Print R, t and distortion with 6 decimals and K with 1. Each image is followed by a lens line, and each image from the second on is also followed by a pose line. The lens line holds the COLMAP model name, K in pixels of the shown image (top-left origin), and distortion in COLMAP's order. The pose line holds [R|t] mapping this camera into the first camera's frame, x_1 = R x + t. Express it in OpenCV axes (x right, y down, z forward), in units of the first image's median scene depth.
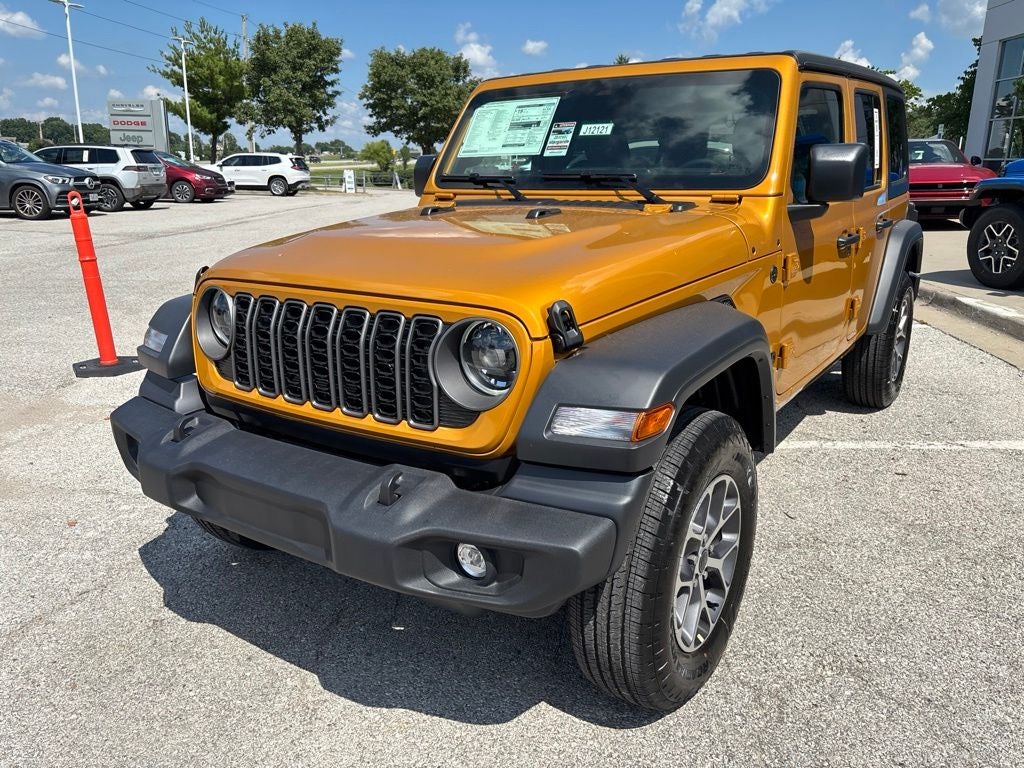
lens RADIAL K [[775.8, 0, 509.2], [0, 775.8, 376.4], [0, 0, 1]] dist [0.047422, -0.059224]
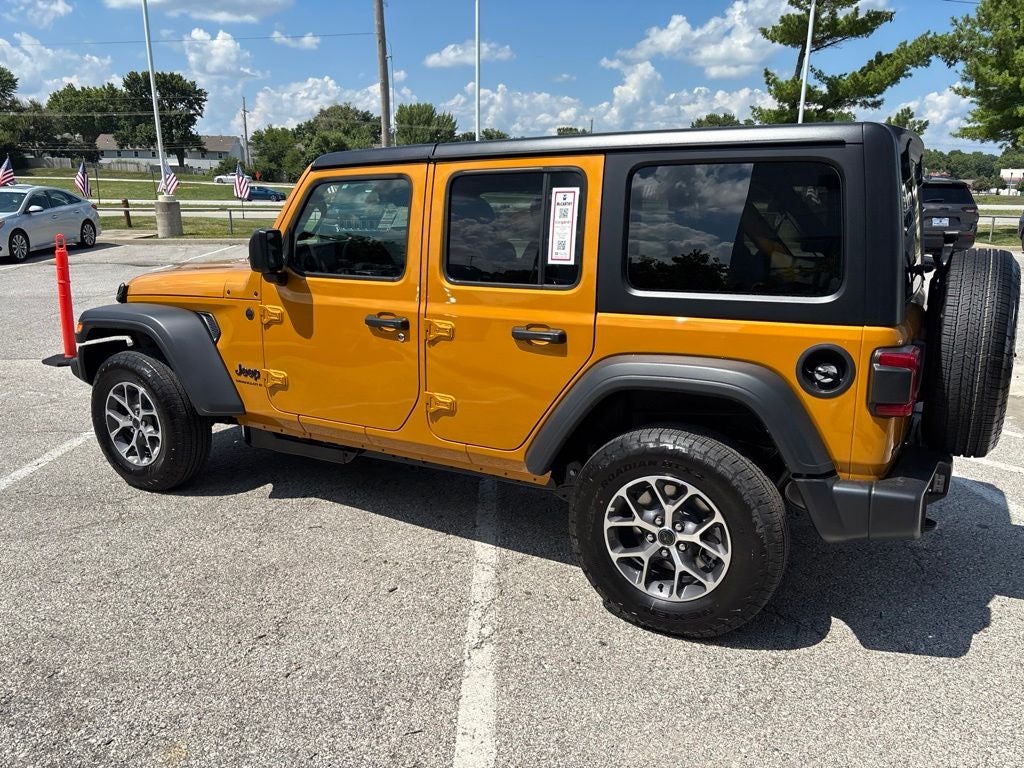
lens RADIAL K [[775.8, 0, 509.8], [0, 775.8, 387.3], [0, 0, 1]] dist [0.047422, -0.059224]
pose [[0.079200, 0.244675, -0.966365, 0.236986], [-0.272146, 0.937892, 0.215162, -0.058375], [0.958991, 0.245952, 0.140868, 0.168544]]
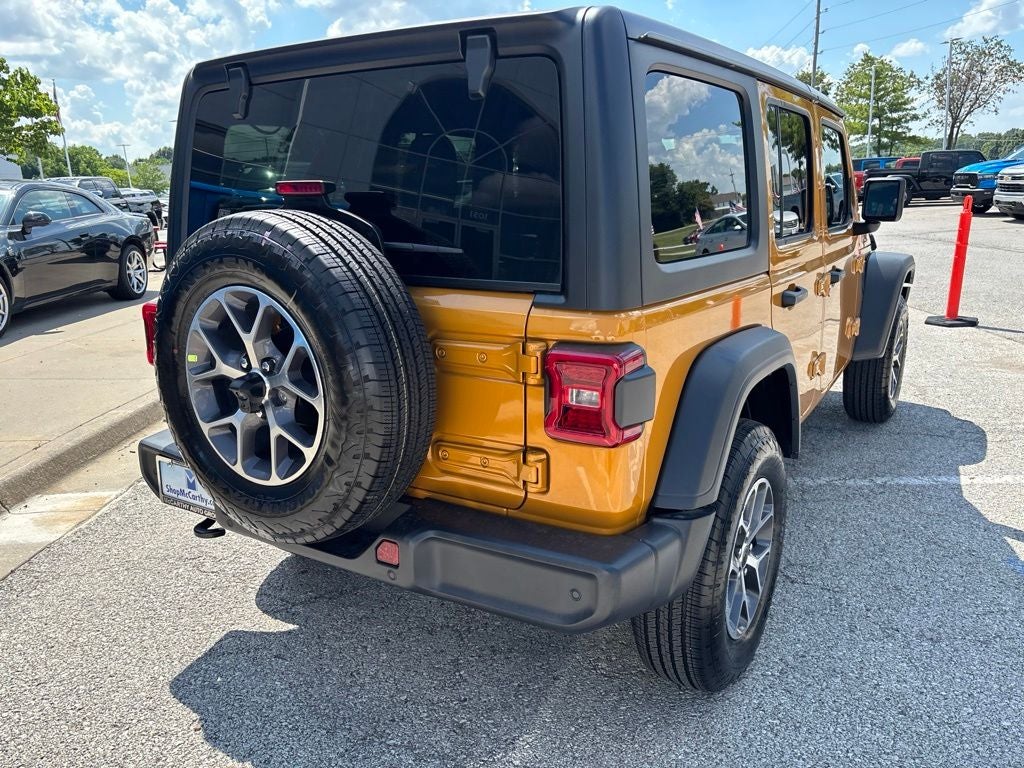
lens RADIAL K [[775.8, 0, 512.2], [0, 775.8, 384.3], [0, 0, 1]] dist [0.047422, -0.059224]
pose [[-0.998948, 0.041313, -0.019888, 0.071486], [0.025897, 0.866319, 0.498819, -0.101883], [0.037837, 0.497779, -0.866478, 0.355924]]
